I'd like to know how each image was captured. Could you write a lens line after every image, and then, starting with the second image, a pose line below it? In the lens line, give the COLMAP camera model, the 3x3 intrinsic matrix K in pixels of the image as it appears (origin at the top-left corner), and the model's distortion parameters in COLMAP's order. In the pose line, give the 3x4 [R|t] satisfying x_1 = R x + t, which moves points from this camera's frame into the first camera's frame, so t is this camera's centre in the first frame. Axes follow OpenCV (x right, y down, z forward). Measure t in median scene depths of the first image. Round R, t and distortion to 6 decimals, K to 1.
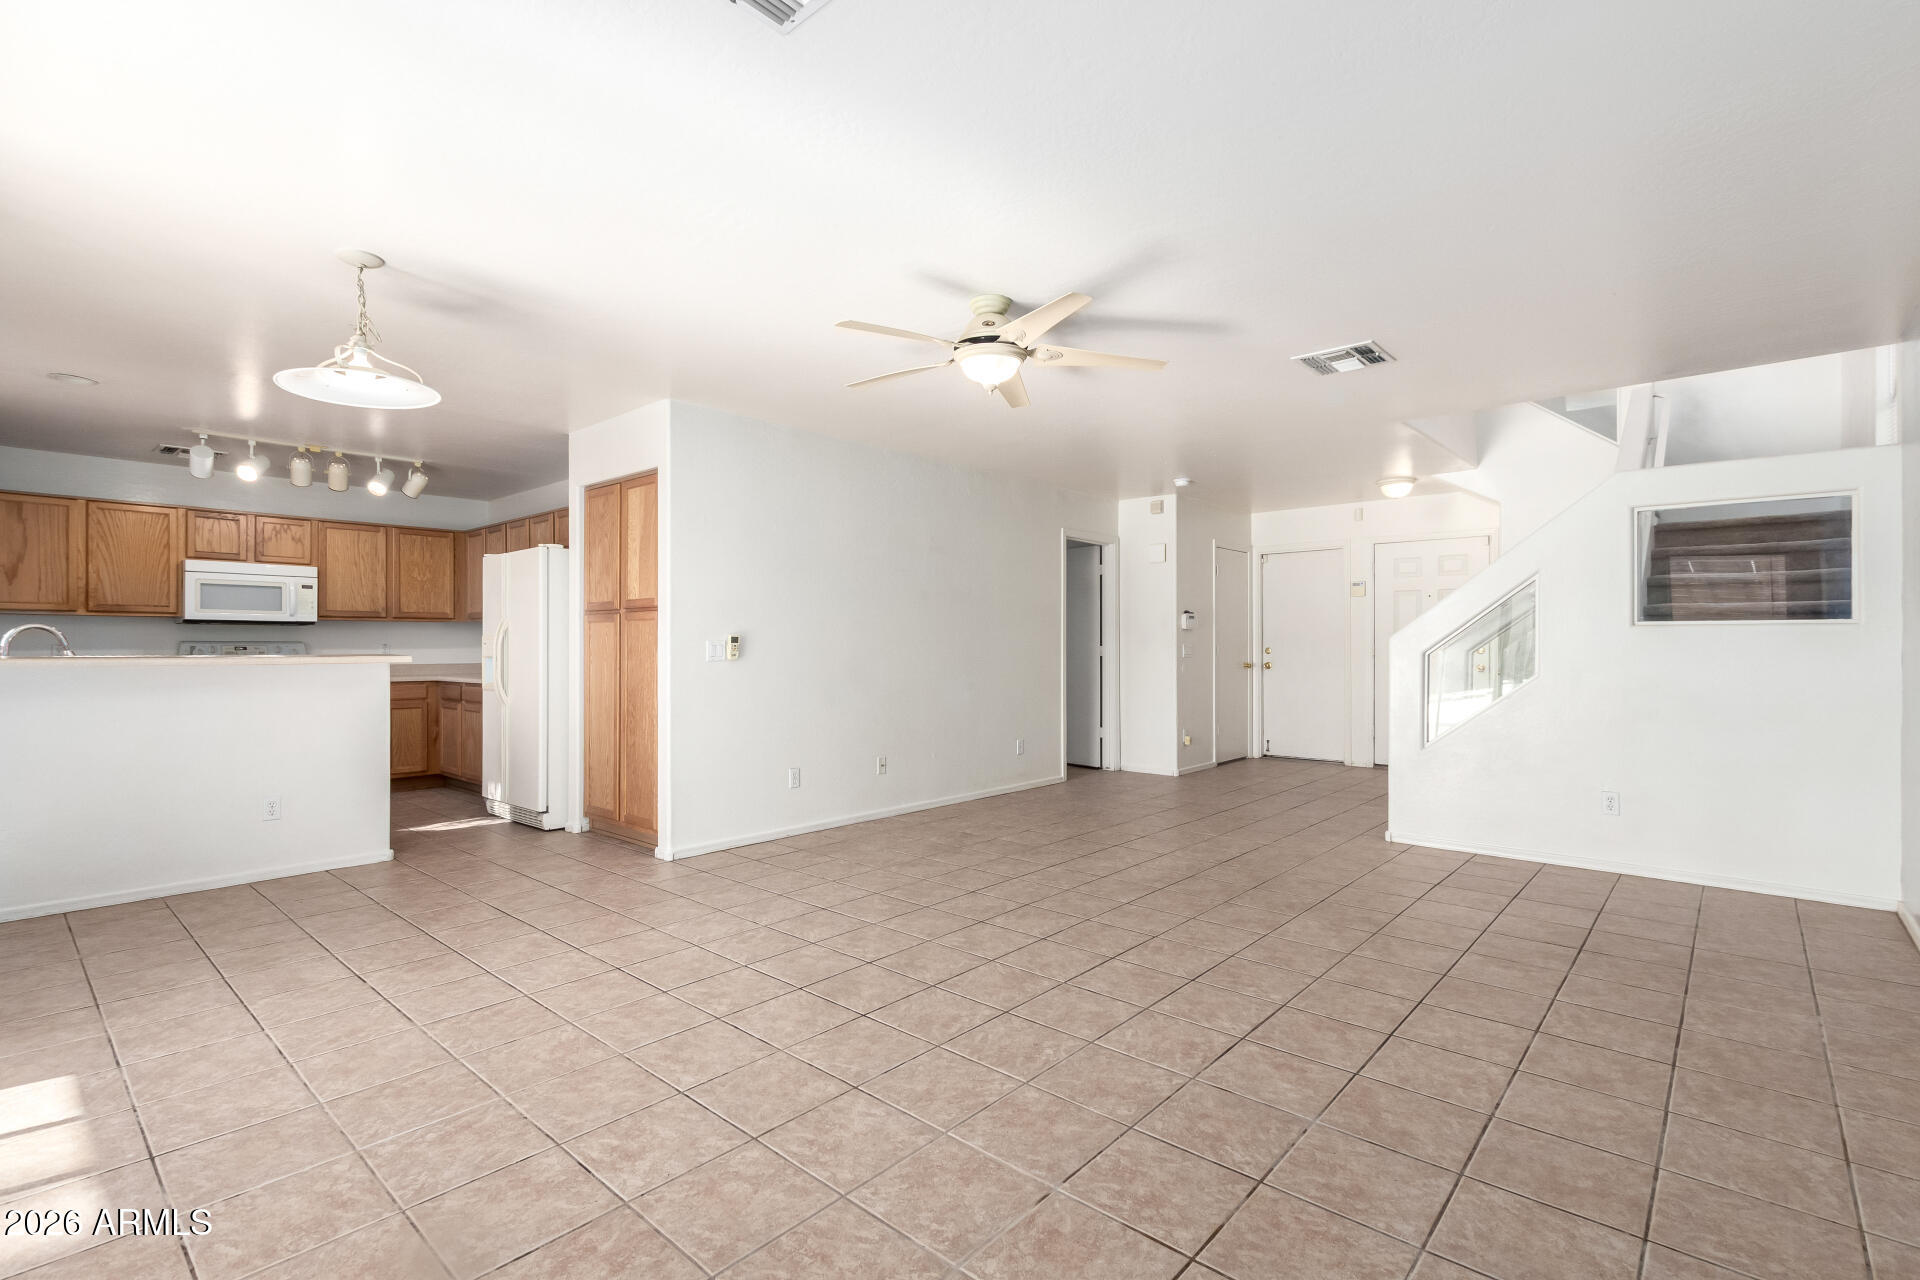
lens RADIAL K [[877.5, 0, 952.8], [0, 877.5, 647.9], [0, 0, 1]] dist [0.006142, -0.004298]
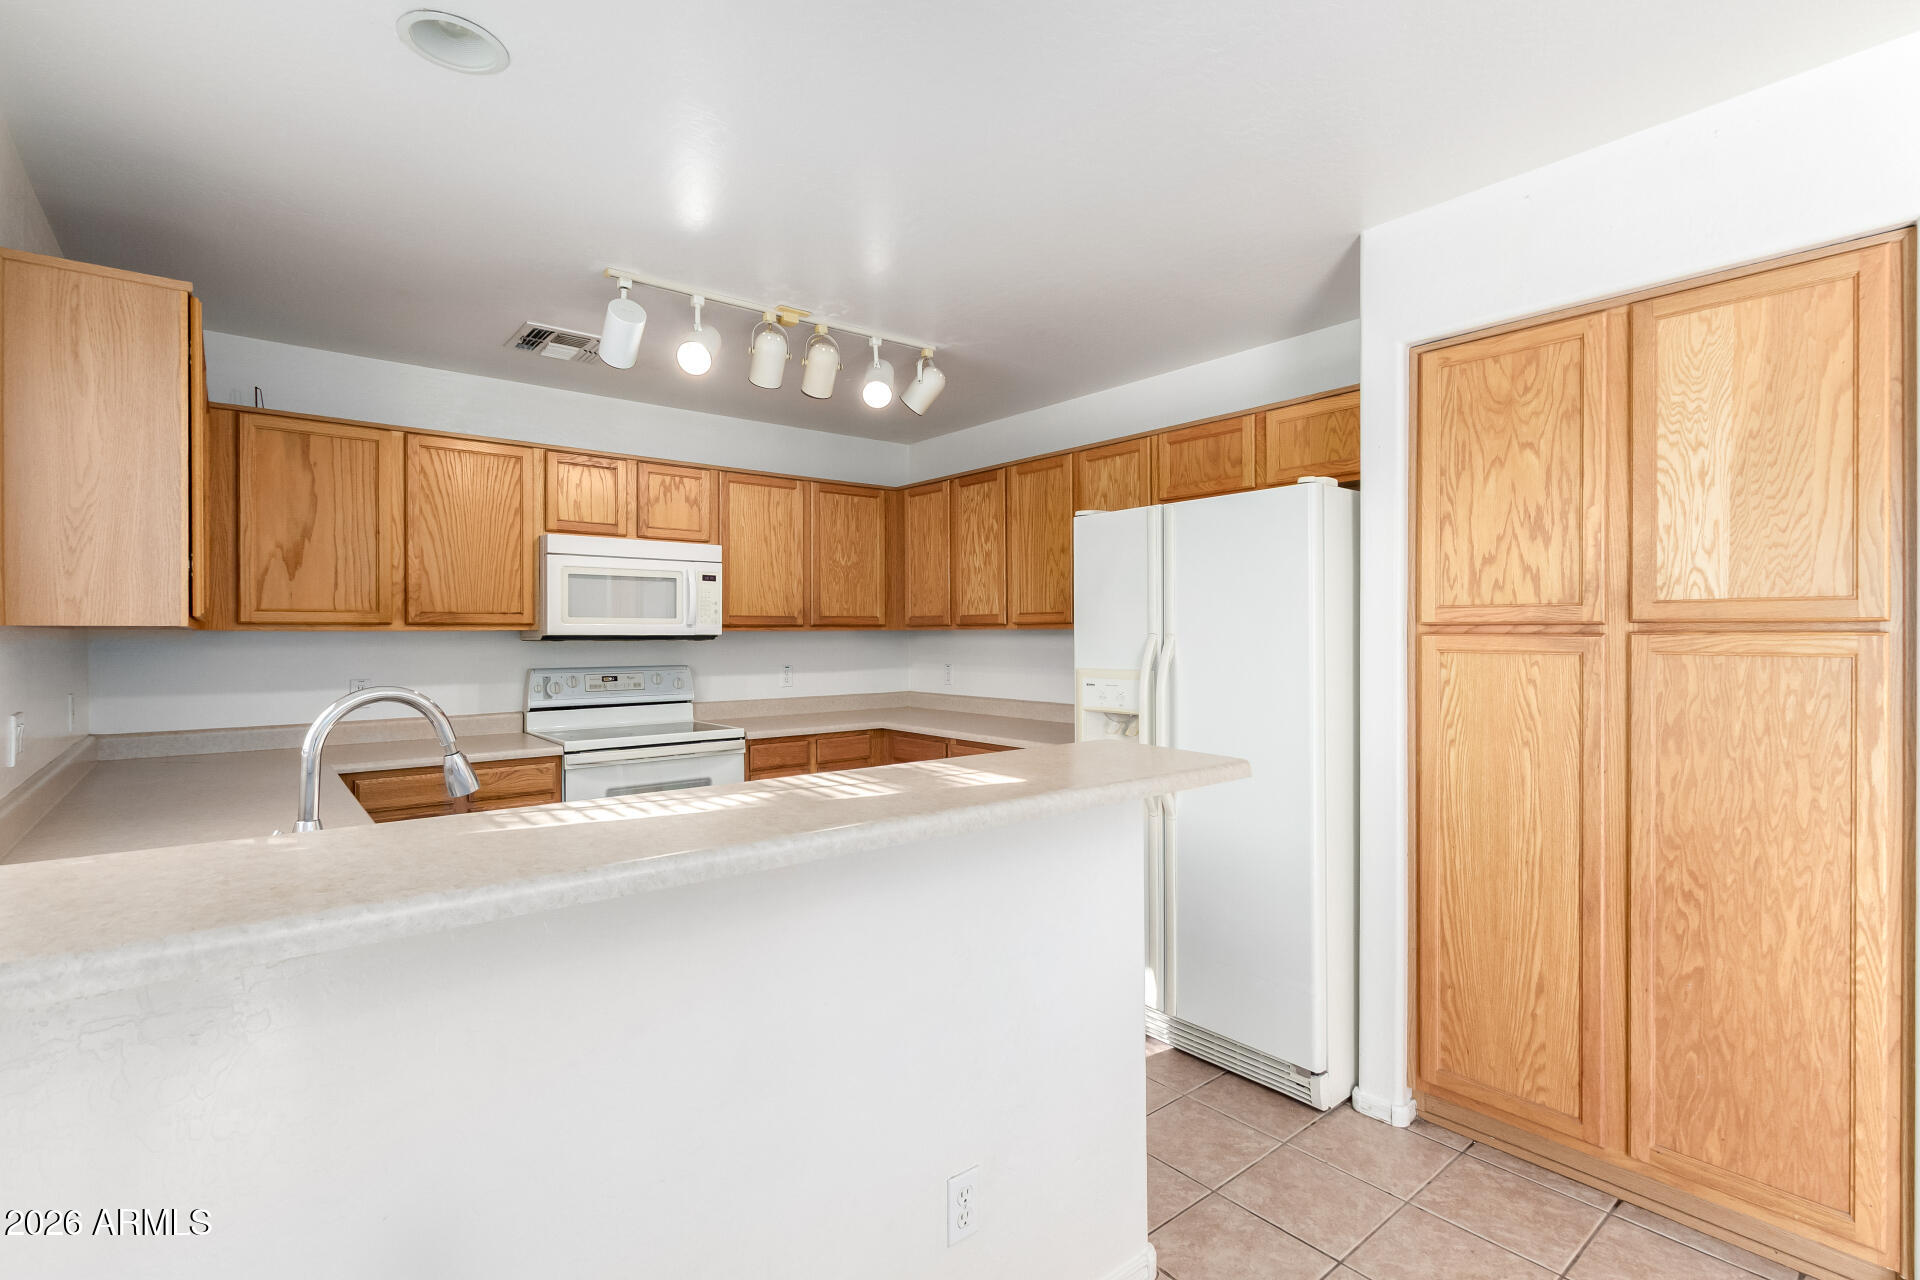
lens RADIAL K [[877.5, 0, 950.3], [0, 877.5, 631.5], [0, 0, 1]] dist [0.006142, -0.004298]
pose [[0.986819, -0.001846, -0.161820, -0.774354], [0.001421, 0.999995, -0.002739, -0.049961], [0.161824, 0.002473, 0.986817, 0.702167]]
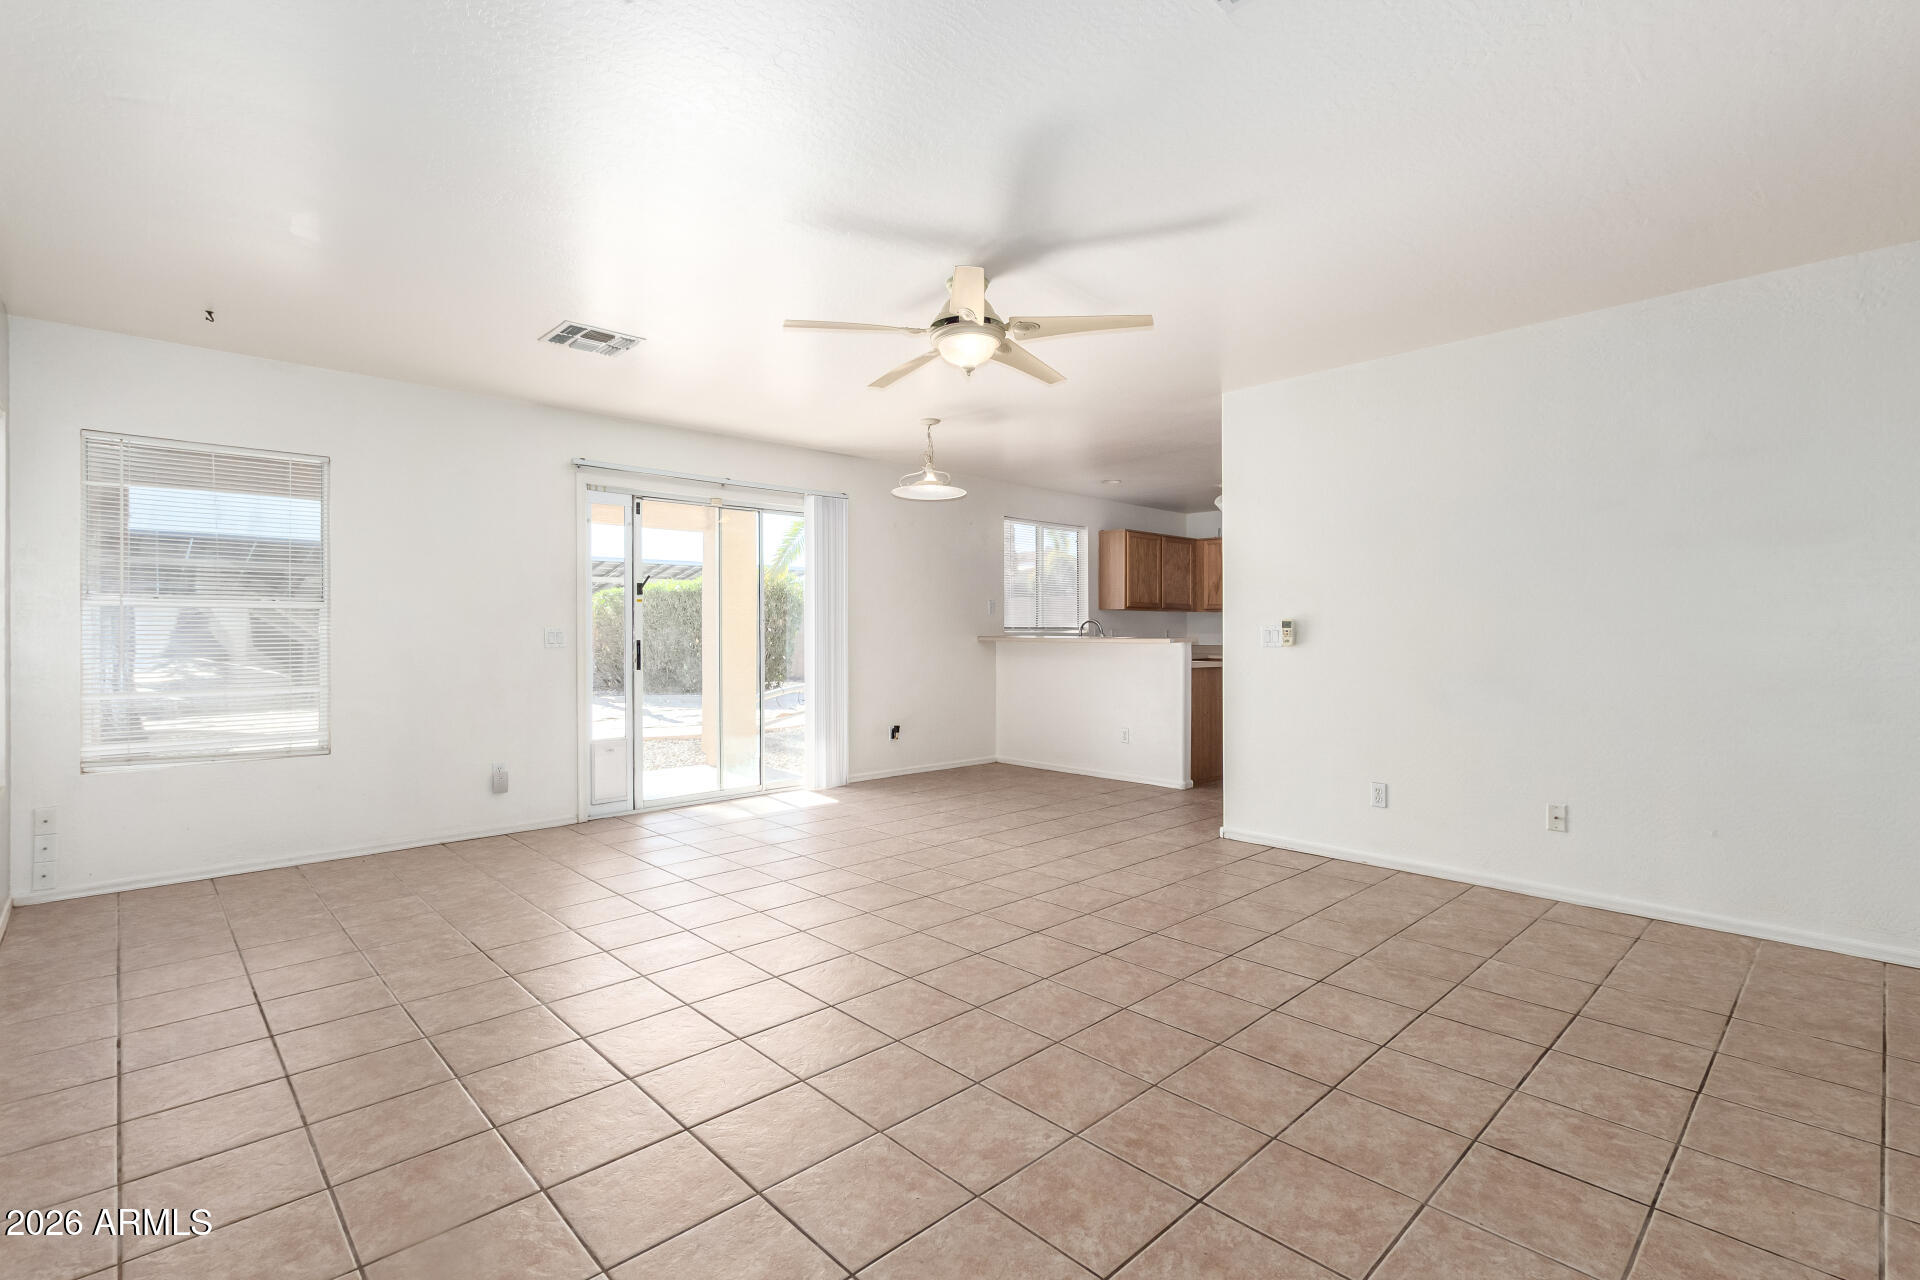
lens RADIAL K [[877.5, 0, 952.3], [0, 877.5, 615.0], [0, 0, 1]] dist [0.006142, -0.004298]
pose [[-0.082256, -0.018586, -0.996438, 0.851041], [-0.001558, 0.999827, -0.018521, -0.001457], [0.996610, 0.000029, -0.082271, 0.878949]]
